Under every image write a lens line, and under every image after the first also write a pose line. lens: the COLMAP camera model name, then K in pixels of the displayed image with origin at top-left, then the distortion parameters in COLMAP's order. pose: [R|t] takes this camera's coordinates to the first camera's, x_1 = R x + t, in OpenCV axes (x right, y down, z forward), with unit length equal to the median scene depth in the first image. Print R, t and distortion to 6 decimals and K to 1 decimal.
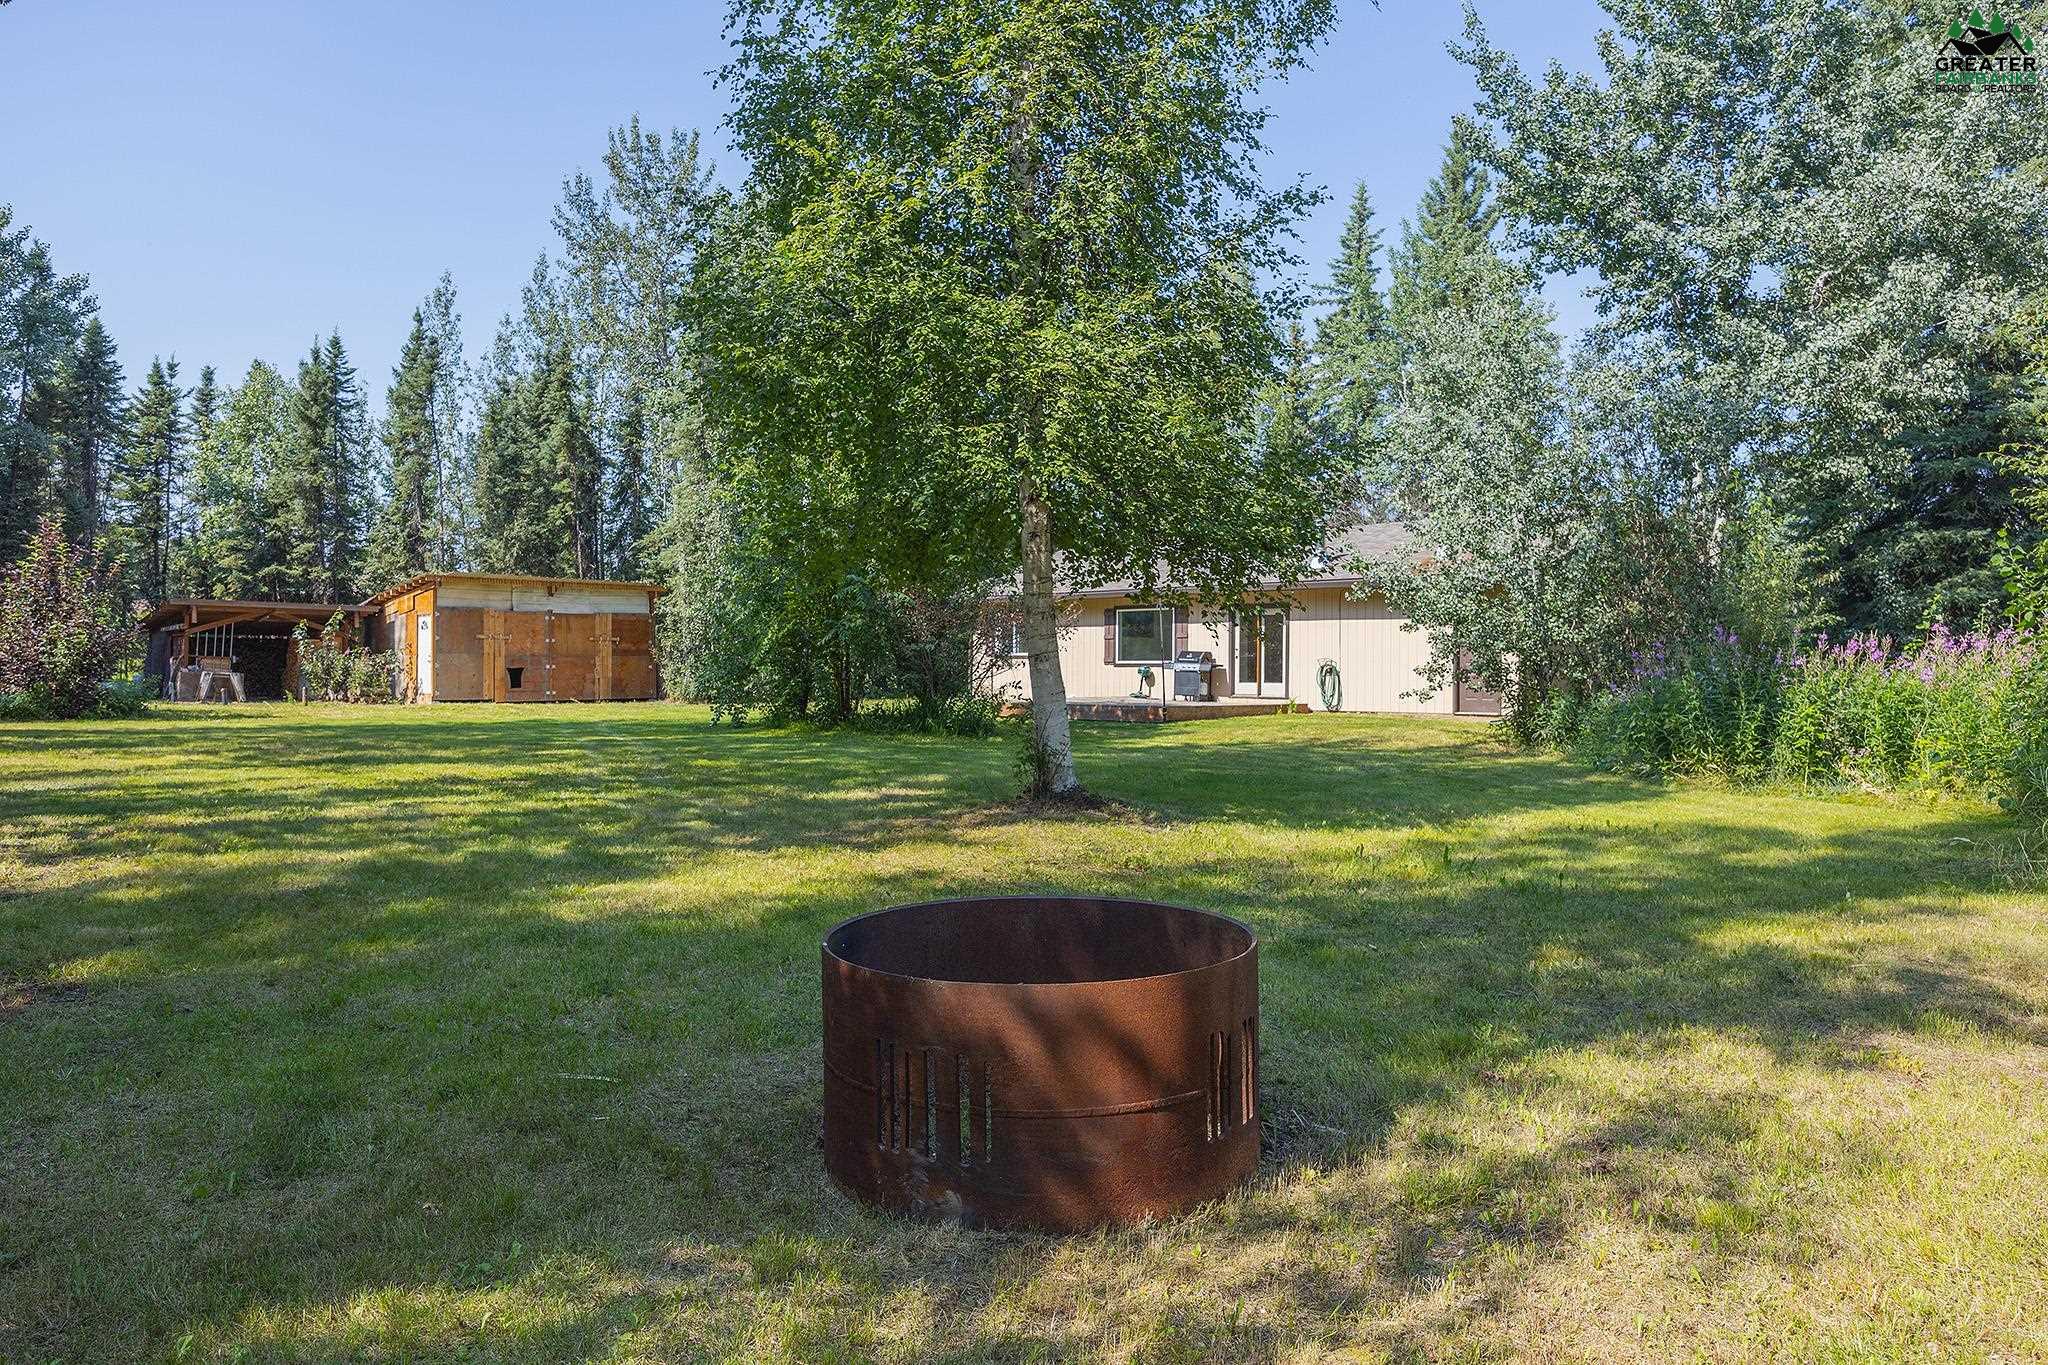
lens RADIAL K [[1385.3, 0, 1024.5], [0, 1385.3, 678.4], [0, 0, 1]] dist [0.003684, 0.000799]
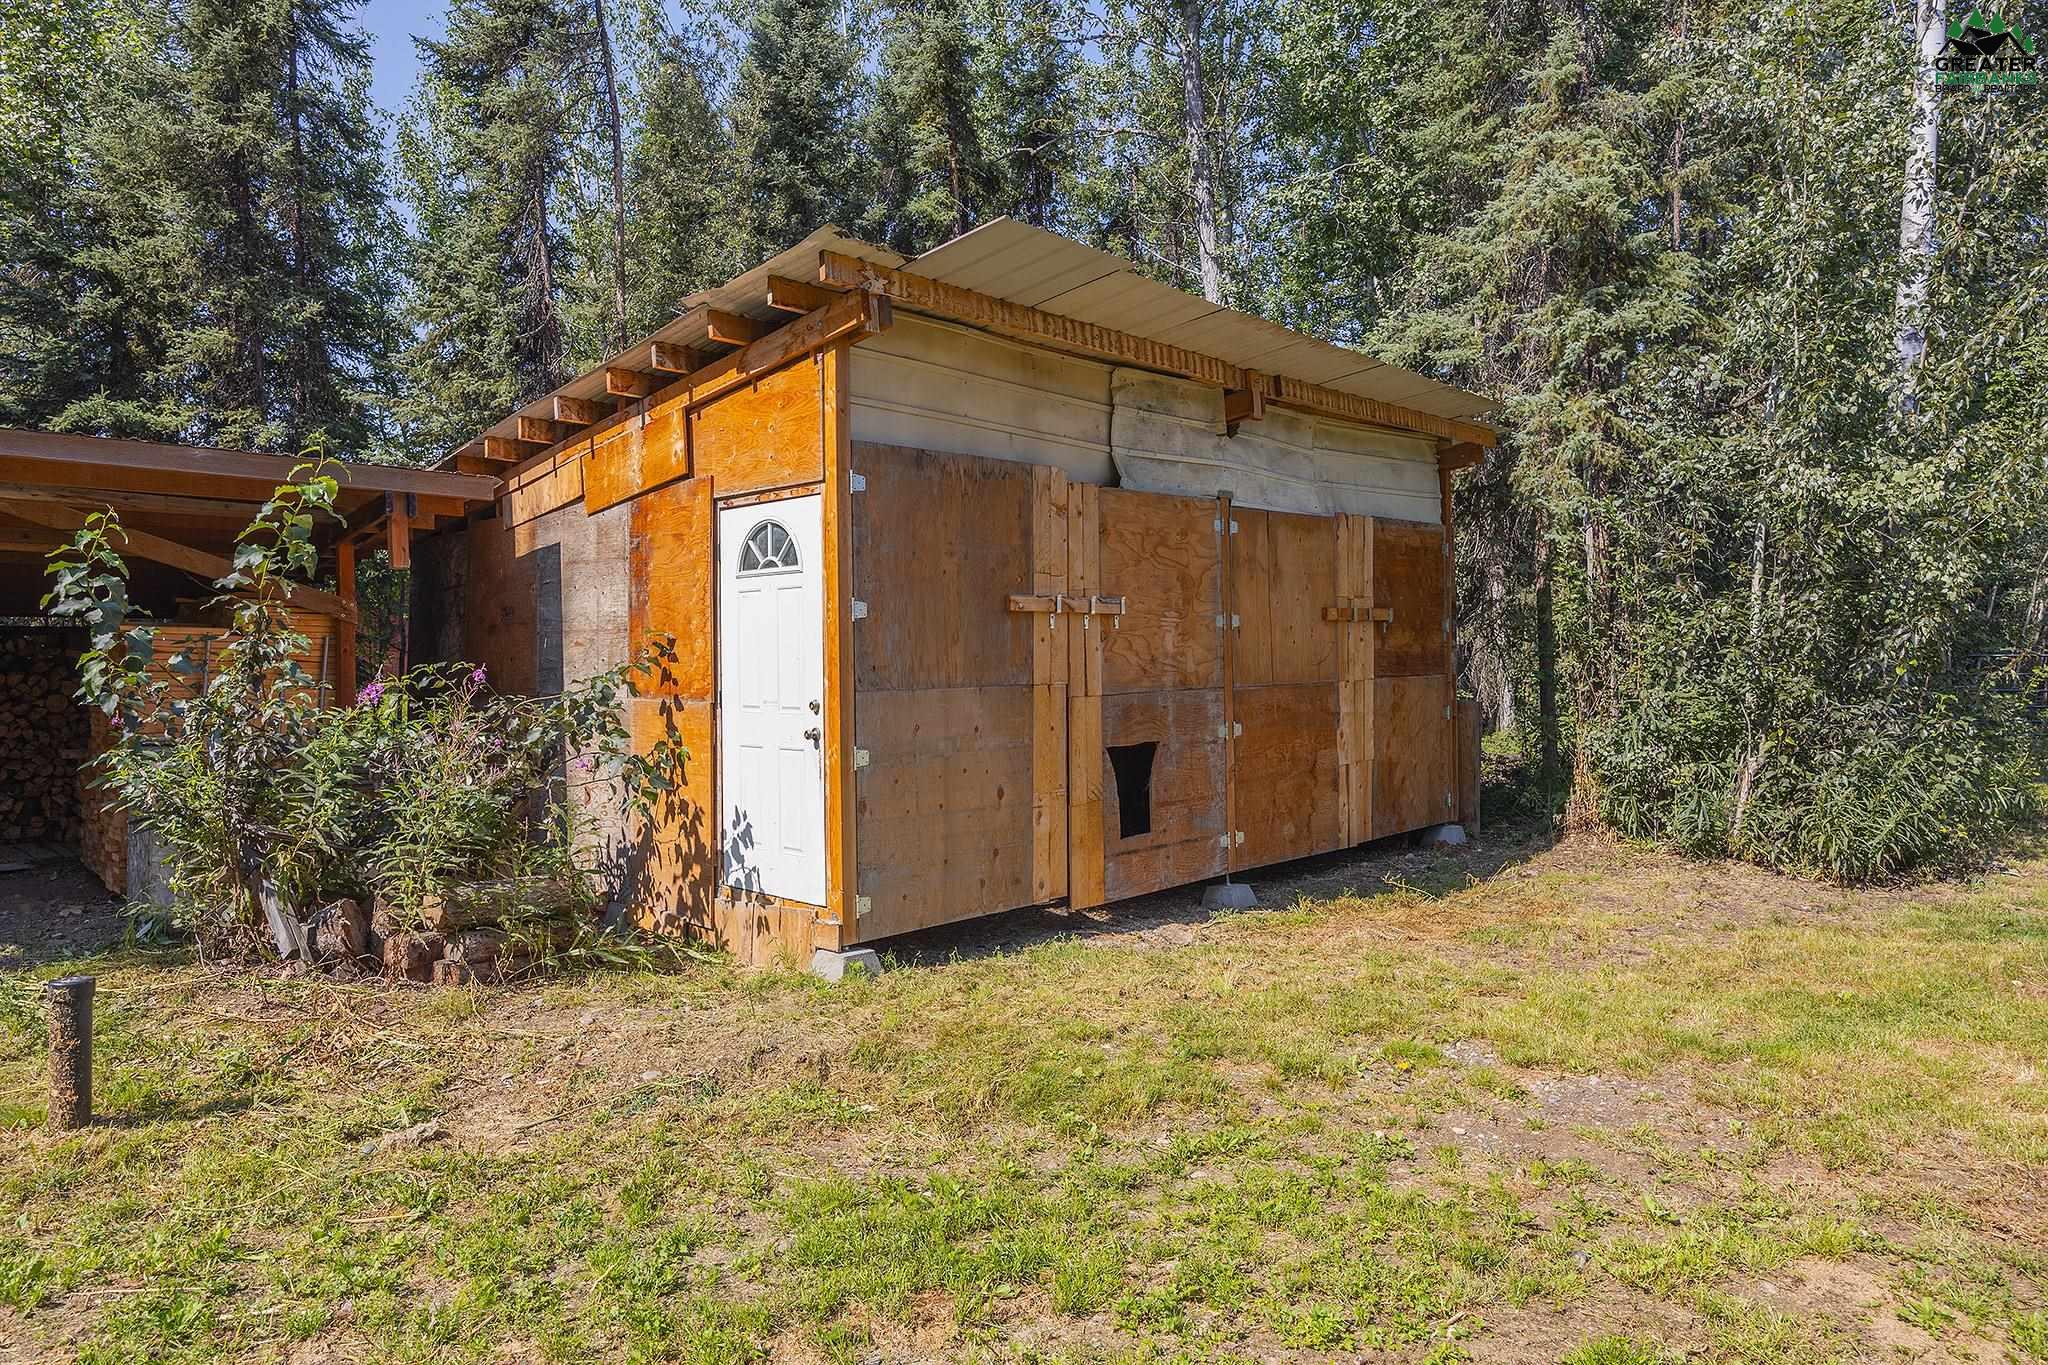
lens RADIAL K [[1248.8, 0, 1020.7], [0, 1248.8, 678.9], [0, 0, 1]] dist [-0.017687, 0.008218]
pose [[0.998307, -0.018129, 0.055275, -0.399316], [0.017423, 0.999761, 0.013232, -0.021203], [-0.055502, -0.012247, 0.998383, 0.807645]]
